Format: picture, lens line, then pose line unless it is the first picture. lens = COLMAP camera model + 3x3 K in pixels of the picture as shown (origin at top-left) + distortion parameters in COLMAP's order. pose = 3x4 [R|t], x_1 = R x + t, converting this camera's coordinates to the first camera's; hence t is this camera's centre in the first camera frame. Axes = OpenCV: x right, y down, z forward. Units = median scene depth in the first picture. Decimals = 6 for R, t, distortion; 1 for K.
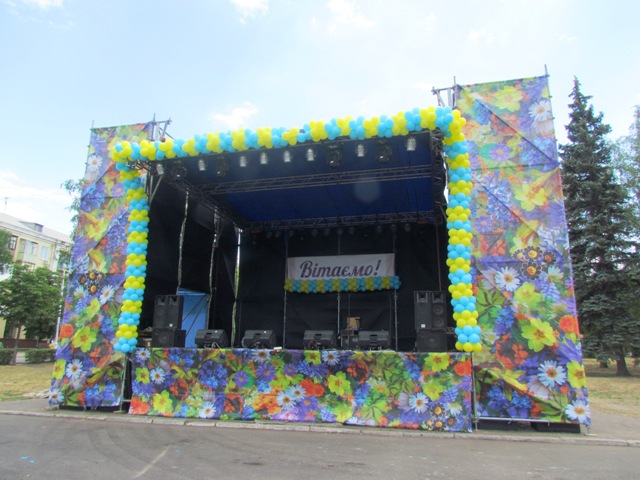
lens RADIAL K [[456.8, 0, 322.0], [0, 456.8, 230.4], [0, 0, 1]] dist [0.029402, -0.096144]
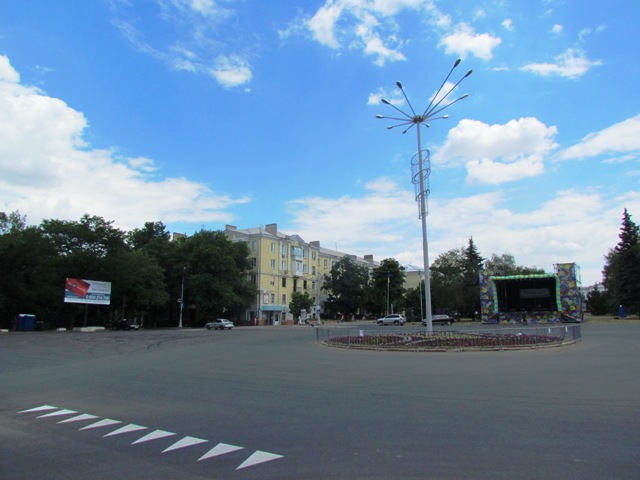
lens RADIAL K [[456.8, 0, 322.0], [0, 456.8, 230.4], [0, 0, 1]] dist [0.029402, -0.096144]
pose [[0.931996, -0.085166, -0.352322, -0.383476], [0.102515, 0.994253, 0.030844, -1.224817], [0.347670, -0.064865, 0.935370, -5.307165]]
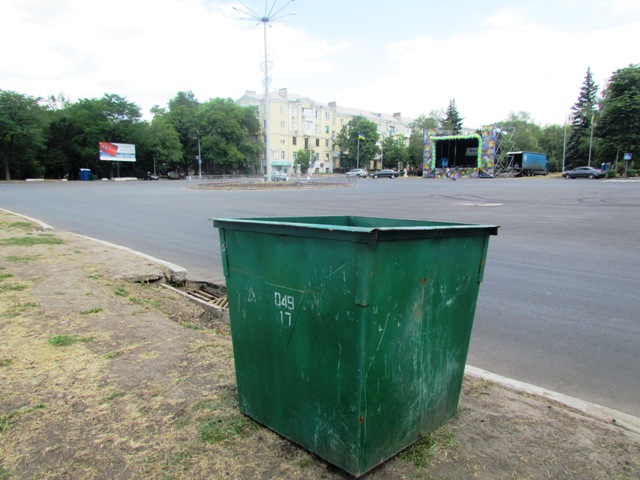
lens RADIAL K [[456.8, 0, 322.0], [0, 456.8, 230.4], [0, 0, 1]] dist [0.029402, -0.096144]
pose [[0.830562, 0.060479, -0.553633, 2.070574], [0.142249, 0.938076, 0.315879, -1.296952], [0.538454, -0.341110, 0.770527, -5.604901]]
